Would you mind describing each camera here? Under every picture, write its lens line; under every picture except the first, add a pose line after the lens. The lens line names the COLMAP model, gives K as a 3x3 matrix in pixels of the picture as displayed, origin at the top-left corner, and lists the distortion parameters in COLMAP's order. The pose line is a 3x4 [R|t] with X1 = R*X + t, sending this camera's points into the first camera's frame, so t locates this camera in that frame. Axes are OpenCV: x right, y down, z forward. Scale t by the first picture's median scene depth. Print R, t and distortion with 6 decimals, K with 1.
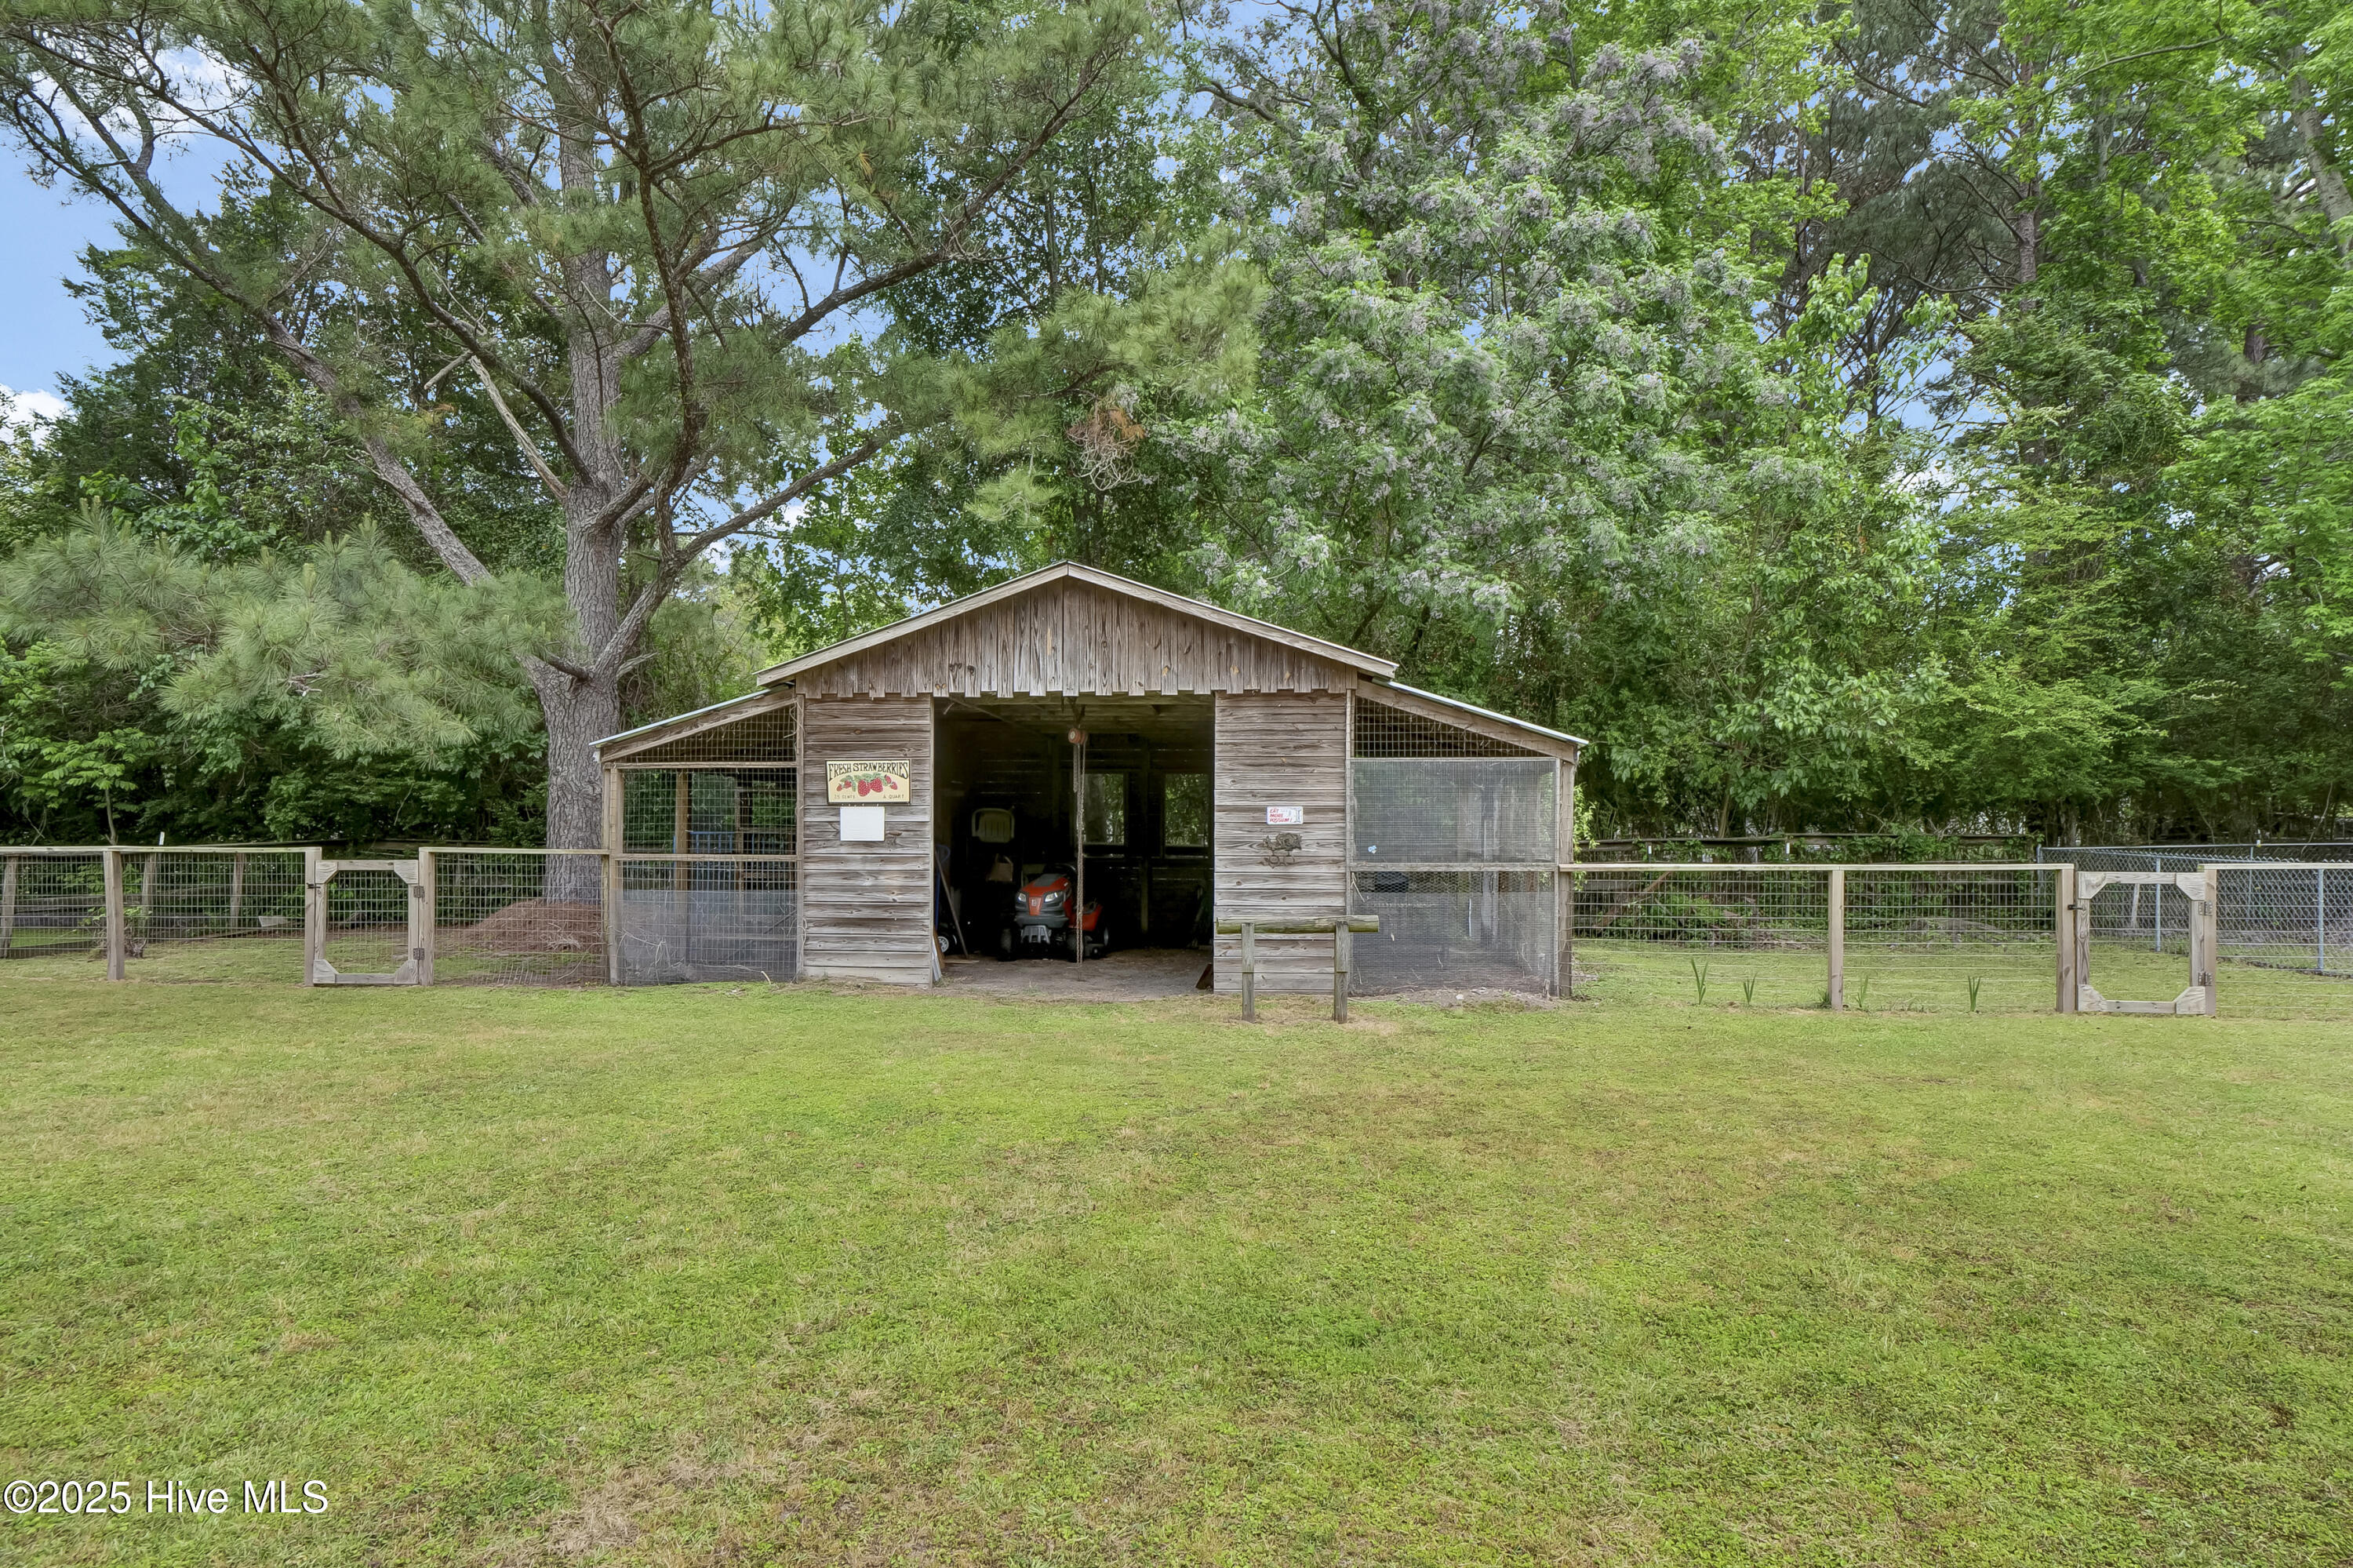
lens RADIAL K [[1259.7, 0, 1175.7], [0, 1259.7, 791.3], [0, 0, 1]] dist [-0.002067, -0.000689]
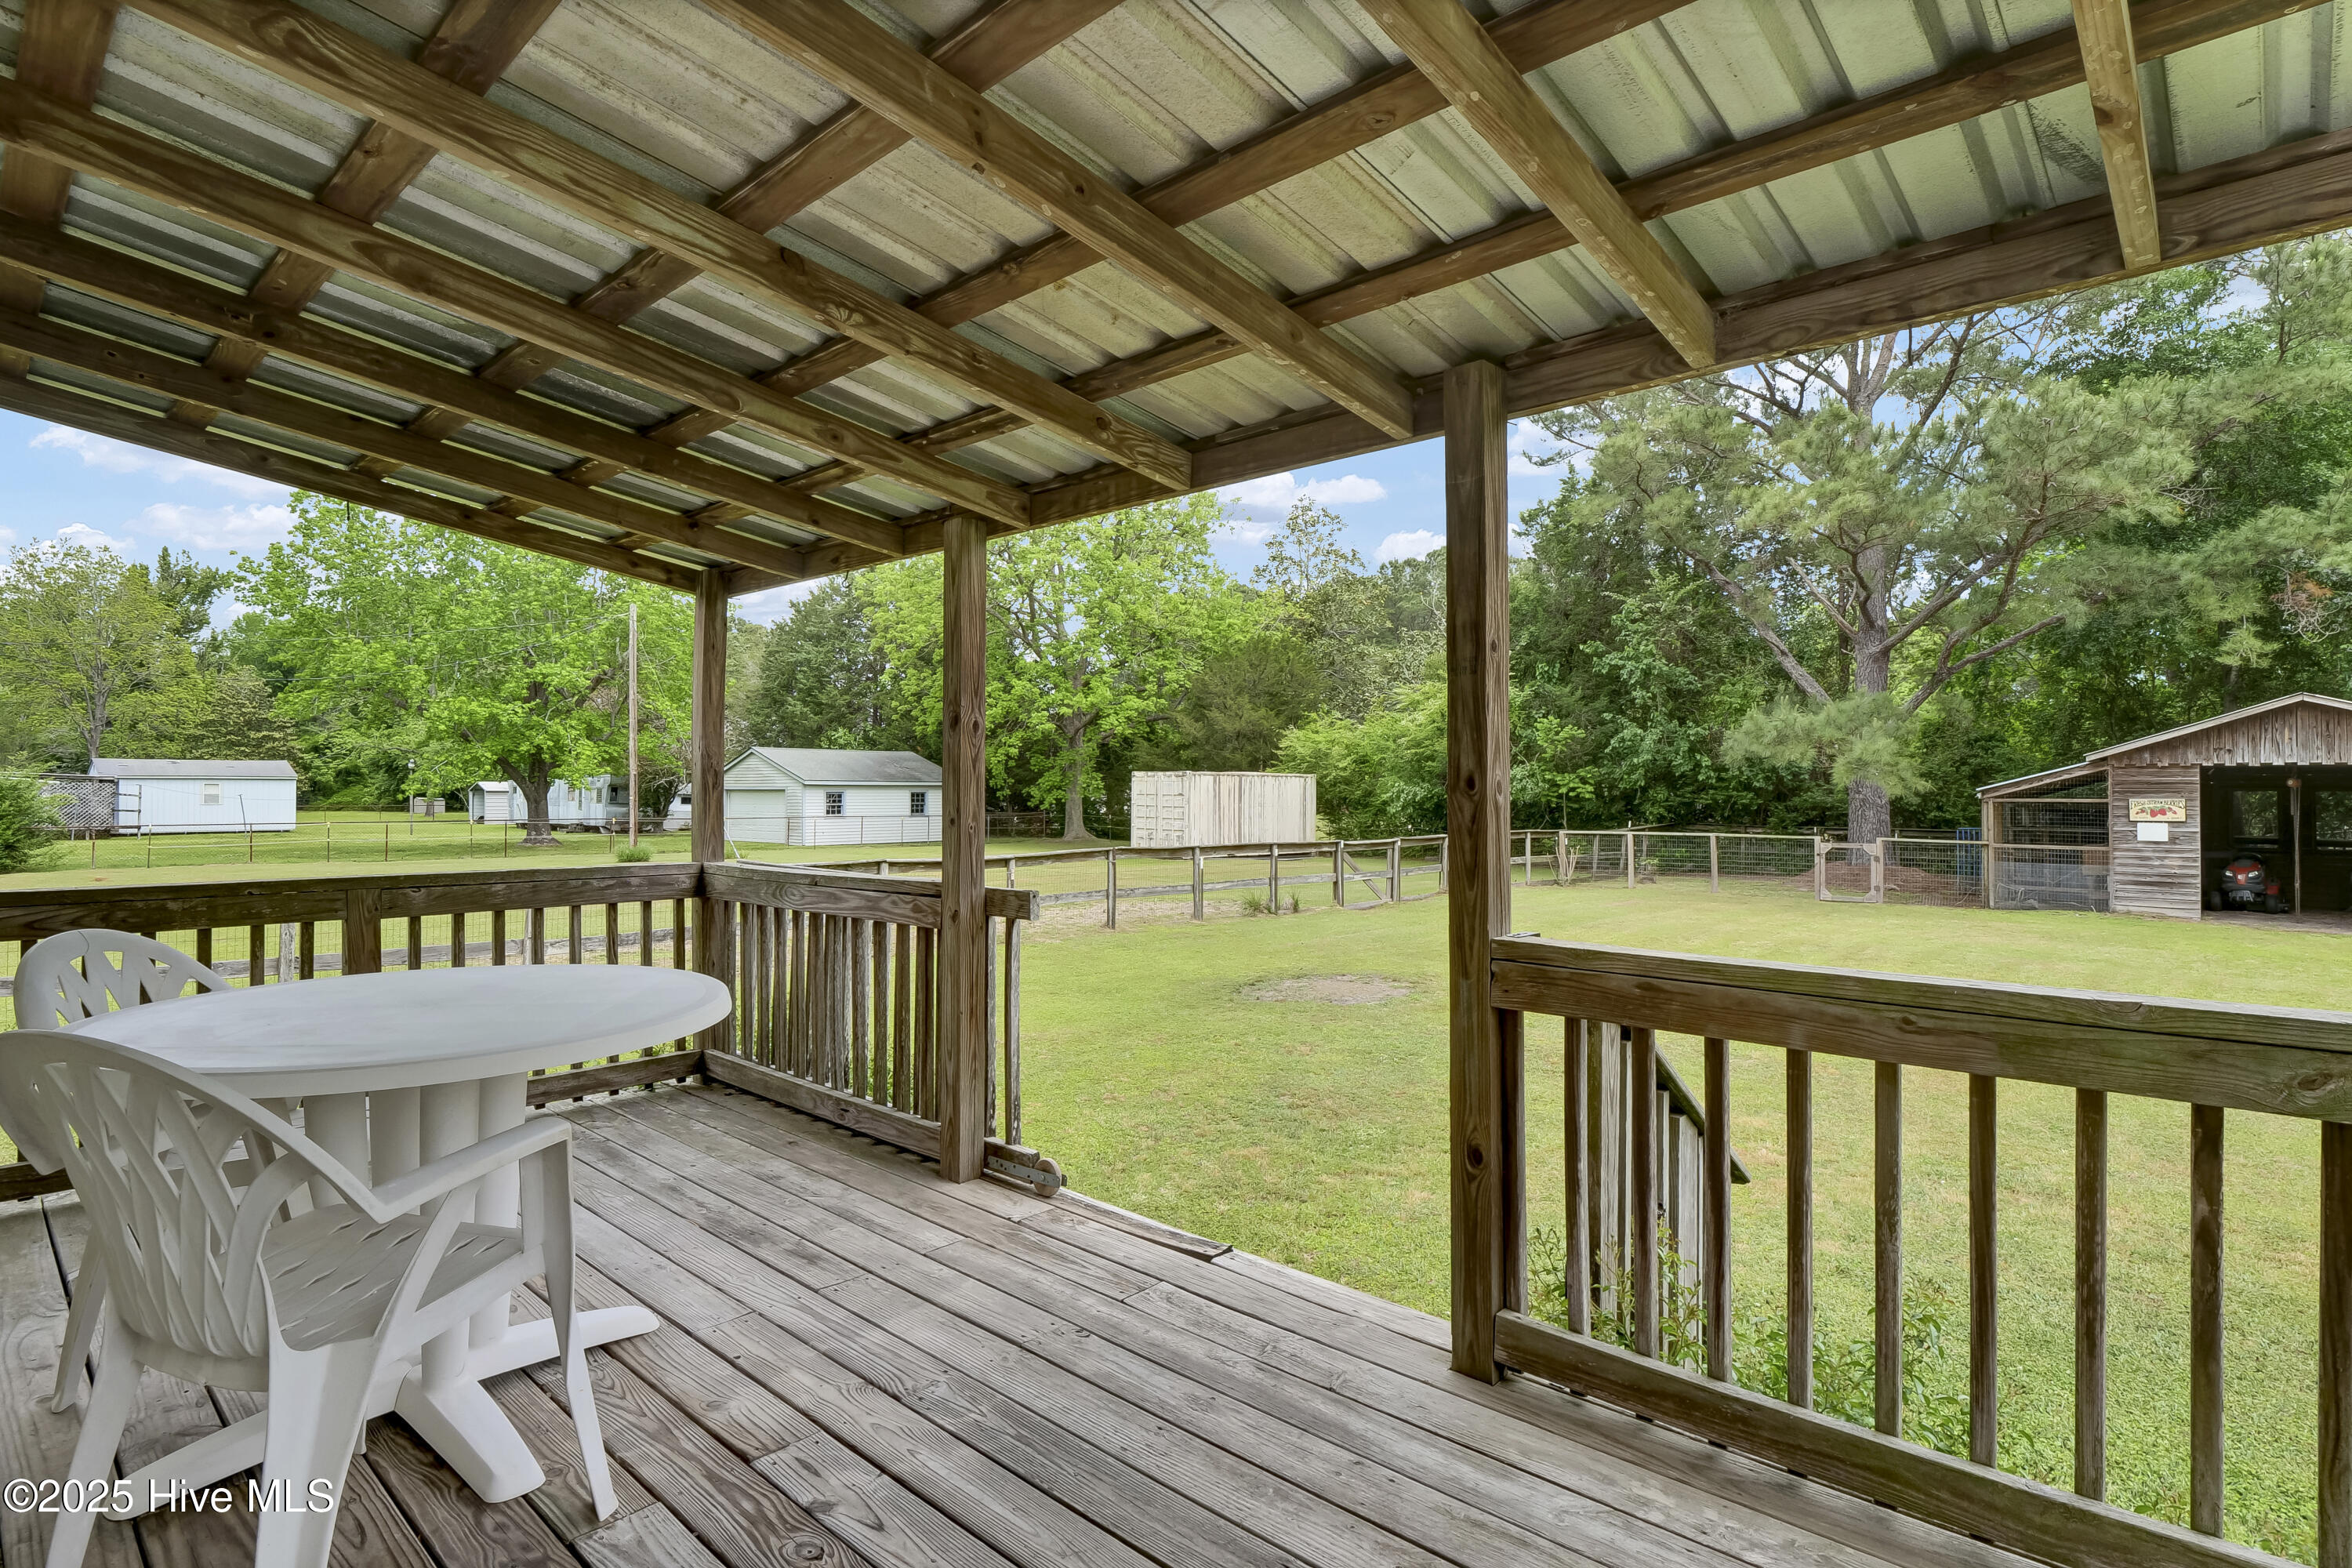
lens RADIAL K [[1165.4, 0, 1155.2], [0, 1165.4, 750.4], [0, 0, 1]] dist [-0.012470, -0.003583]
pose [[0.764247, -0.021194, -0.644575, -0.275467], [0.019828, 0.999760, -0.009363, -0.110964], [0.644619, -0.005625, 0.764484, -1.302769]]
